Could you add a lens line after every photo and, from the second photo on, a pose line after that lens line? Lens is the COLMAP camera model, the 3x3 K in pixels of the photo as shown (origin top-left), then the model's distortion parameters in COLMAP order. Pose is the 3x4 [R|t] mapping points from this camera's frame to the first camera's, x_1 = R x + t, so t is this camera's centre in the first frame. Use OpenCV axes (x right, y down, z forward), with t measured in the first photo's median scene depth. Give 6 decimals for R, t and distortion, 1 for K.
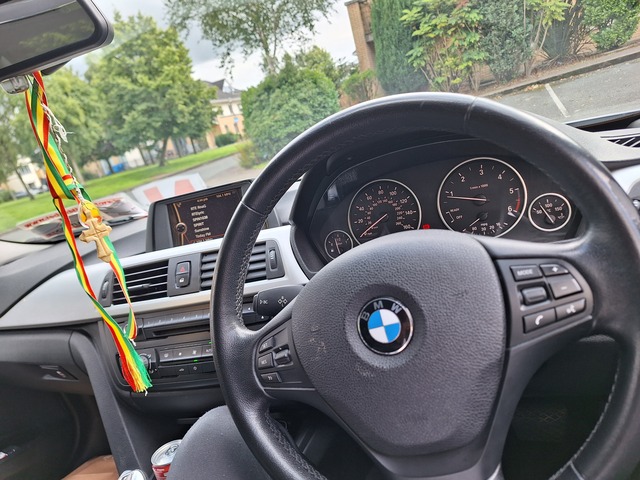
lens RADIAL K [[439.4, 0, 324.5], [0, 439.4, 239.9], [0, 0, 1]] dist [0.069900, -0.081948]
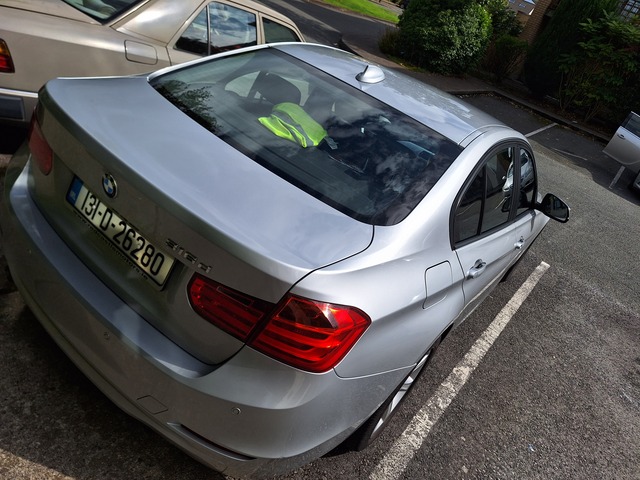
lens RADIAL K [[439.4, 0, 324.5], [0, 439.4, 239.9], [0, 0, 1]] dist [0.069900, -0.081948]
pose [[0.786813, 0.615044, 0.051444, -0.051815], [-0.607658, 0.757368, 0.239052, 0.023186], [0.108065, -0.219350, 0.969643, -0.238644]]
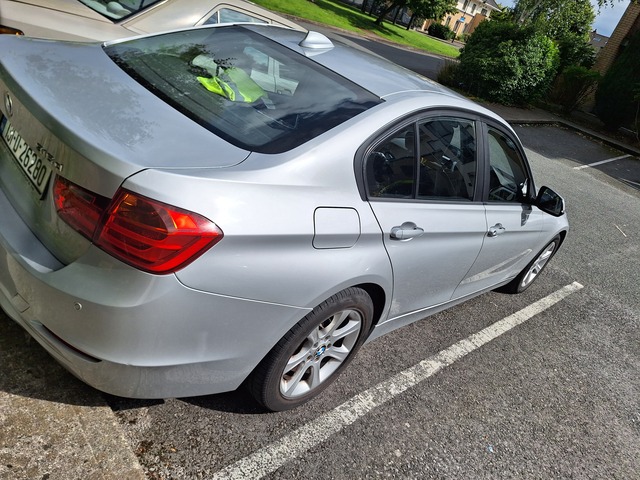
lens RADIAL K [[439.4, 0, 324.5], [0, 439.4, 239.9], [0, 0, 1]] dist [0.069900, -0.081948]
pose [[0.750299, 0.650055, -0.120329, 0.001893], [-0.605567, 0.748814, 0.269381, 0.014862], [0.265216, -0.129249, 0.955487, -0.234615]]
